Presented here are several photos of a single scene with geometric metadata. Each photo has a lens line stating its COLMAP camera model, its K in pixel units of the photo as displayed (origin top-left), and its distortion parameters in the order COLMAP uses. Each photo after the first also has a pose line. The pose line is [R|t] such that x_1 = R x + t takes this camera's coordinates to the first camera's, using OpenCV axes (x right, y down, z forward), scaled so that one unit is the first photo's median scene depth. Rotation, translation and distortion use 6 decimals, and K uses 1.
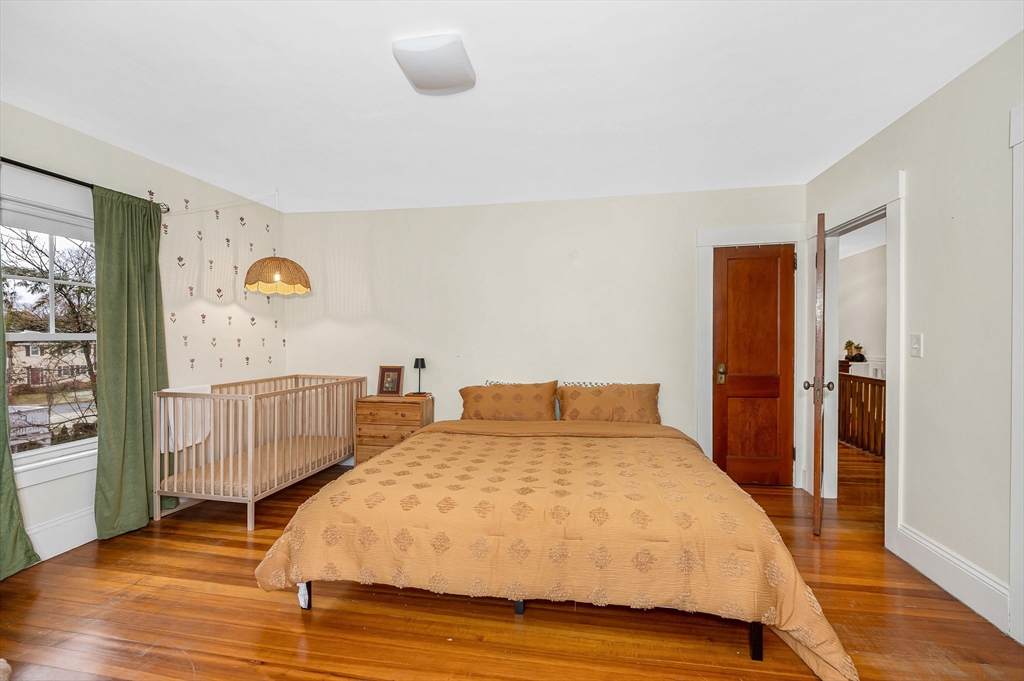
lens RADIAL K [[425.4, 0, 524.3], [0, 425.4, 342.1], [0, 0, 1]] dist [0.002668, 0.000067]
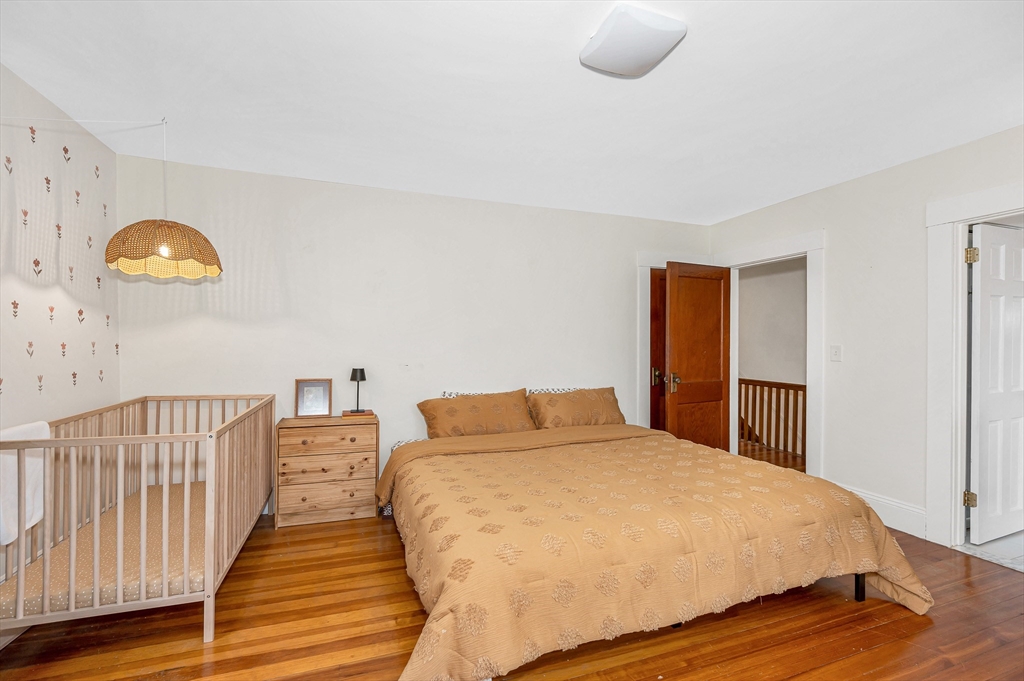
lens RADIAL K [[418.1, 0, 509.1], [0, 418.1, 346.0], [0, 0, 1]] dist [-0.001303, -0.000153]
pose [[0.877789, 0.004197, 0.479030, -0.420371], [-0.004882, 0.999988, 0.000183, -0.007459], [-0.479023, -0.002499, 0.877799, 0.171439]]
